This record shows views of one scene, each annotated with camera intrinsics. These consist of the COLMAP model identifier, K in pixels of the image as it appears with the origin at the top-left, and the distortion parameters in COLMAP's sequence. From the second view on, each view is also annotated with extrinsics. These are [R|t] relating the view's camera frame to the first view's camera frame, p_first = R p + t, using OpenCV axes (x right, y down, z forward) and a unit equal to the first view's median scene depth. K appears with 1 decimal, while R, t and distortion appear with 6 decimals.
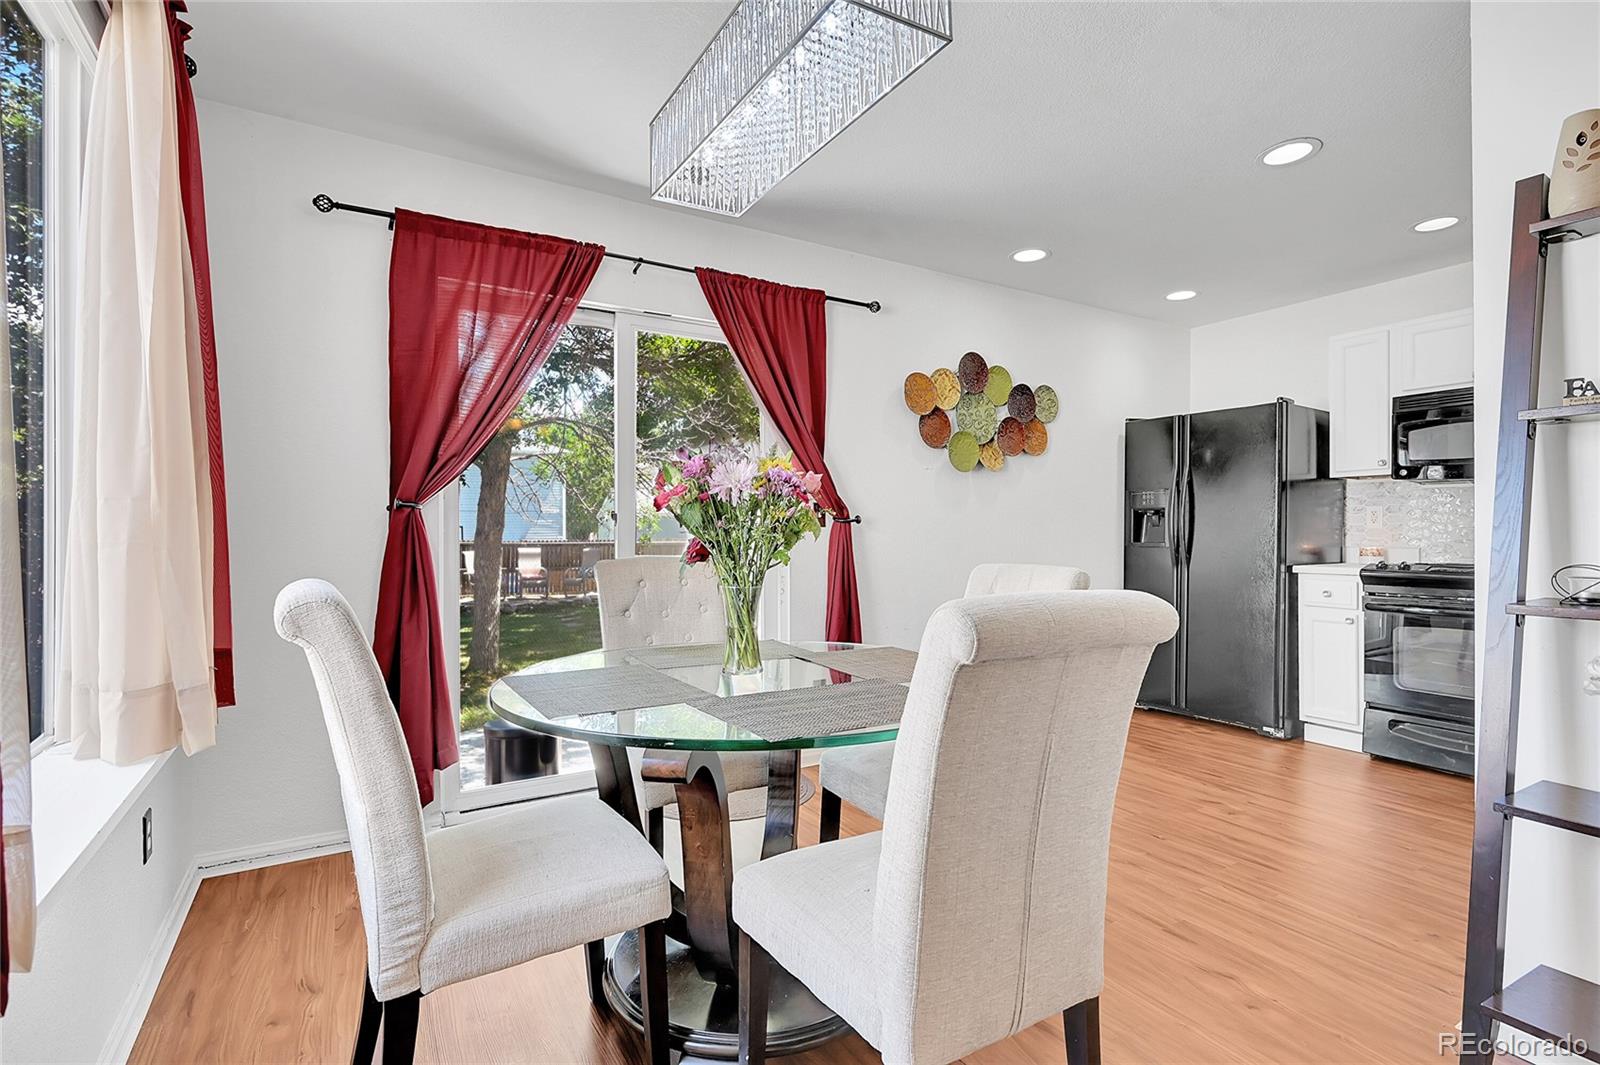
lens RADIAL K [[752.9, 0, 803.0], [0, 752.9, 532.1], [0, 0, 1]] dist [-0.007875, 0.000189]
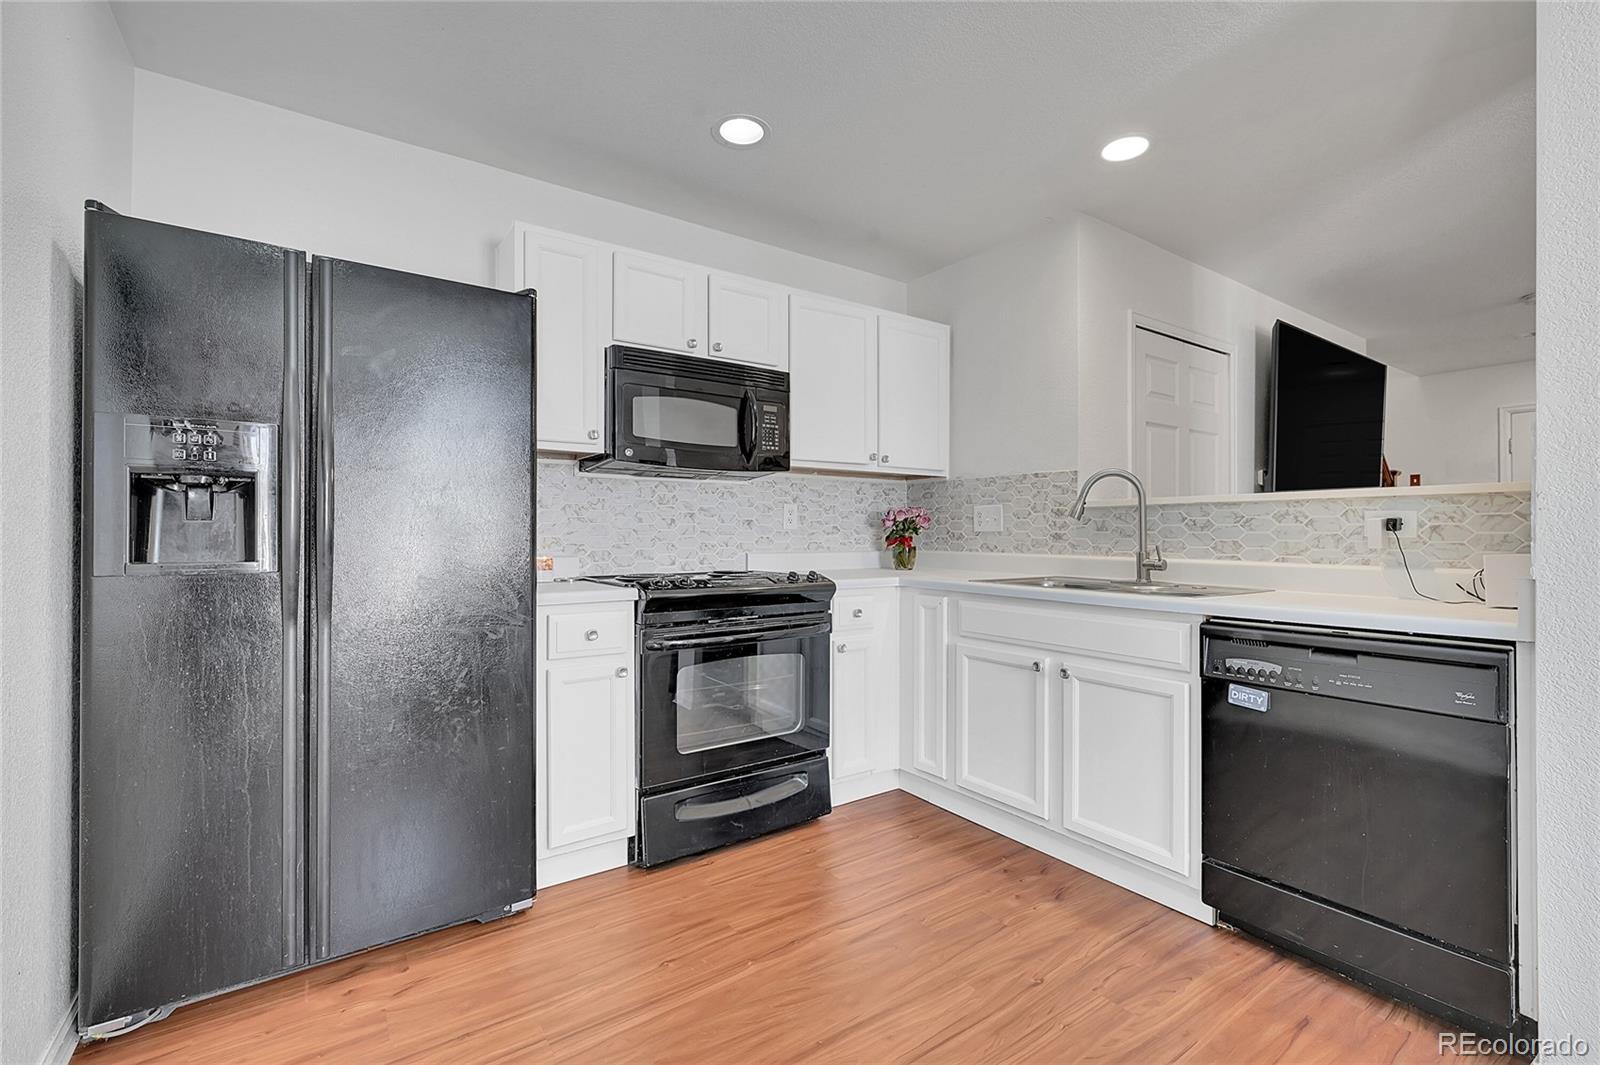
lens RADIAL K [[690.5, 0, 822.2], [0, 690.5, 534.9], [0, 0, 1]] dist [-0.001673, -0.000010]
pose [[-0.082079, -0.000496, 0.996626, 0.115729], [0.000877, 0.999999, 0.000570, -0.000131], [-0.996625, 0.000921, -0.082079, 0.824103]]
